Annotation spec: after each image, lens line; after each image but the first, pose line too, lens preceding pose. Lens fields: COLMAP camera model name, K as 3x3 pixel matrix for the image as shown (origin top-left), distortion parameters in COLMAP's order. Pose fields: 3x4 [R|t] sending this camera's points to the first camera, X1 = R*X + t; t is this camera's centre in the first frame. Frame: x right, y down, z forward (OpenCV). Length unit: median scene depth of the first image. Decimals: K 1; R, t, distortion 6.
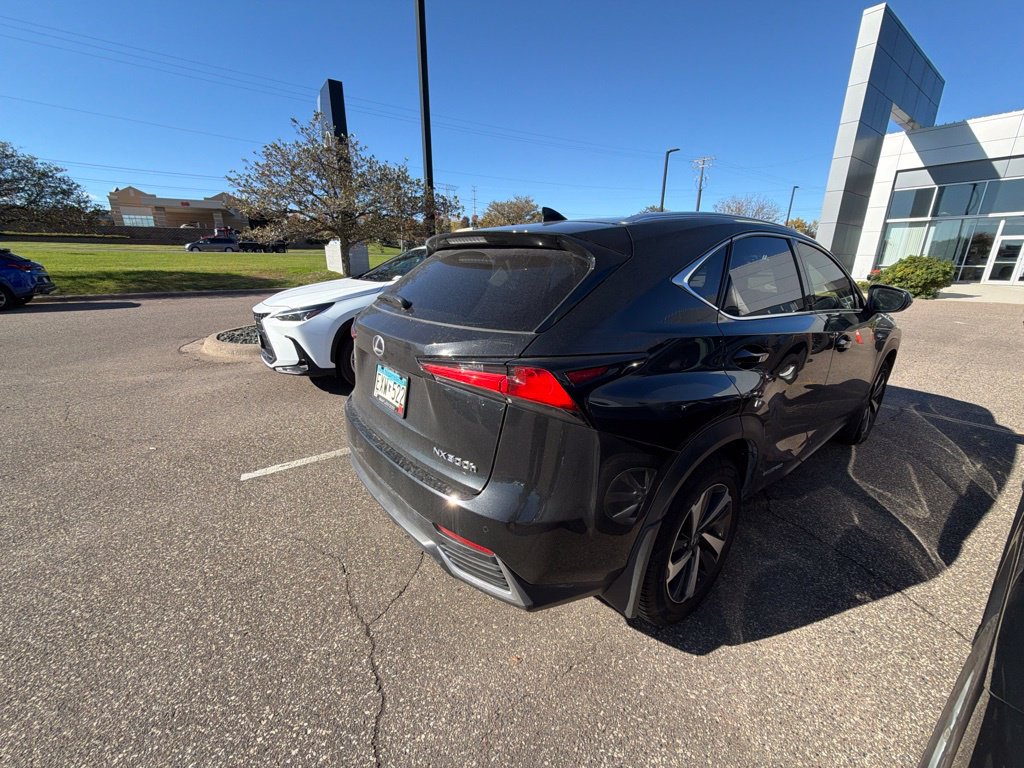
lens RADIAL K [[408.2, 0, 510.6], [0, 408.2, 371.1], [0, 0, 1]] dist [0.001382, -0.000062]
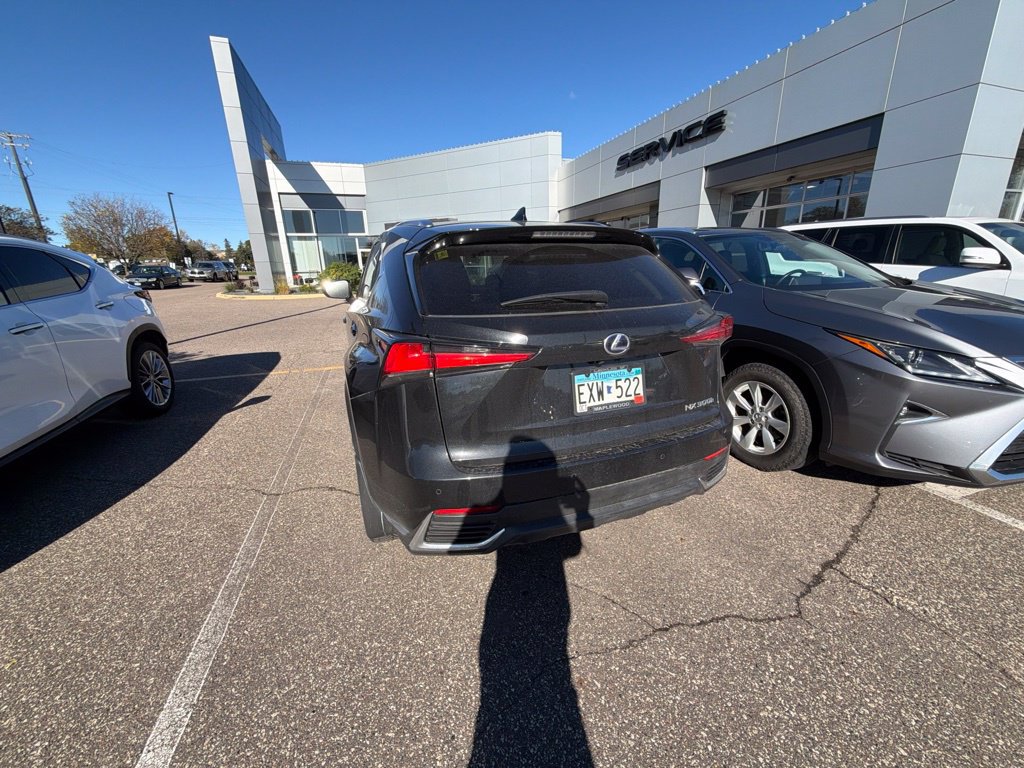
lens RADIAL K [[408.8, 0, 512.0], [0, 408.8, 371.0], [0, 0, 1]] dist [0.000864, 0.000160]
pose [[0.302075, -0.255708, 0.918349, -1.096926], [0.277005, 0.945330, 0.172104, -0.200151], [-0.912151, 0.202398, 0.356393, 0.780487]]
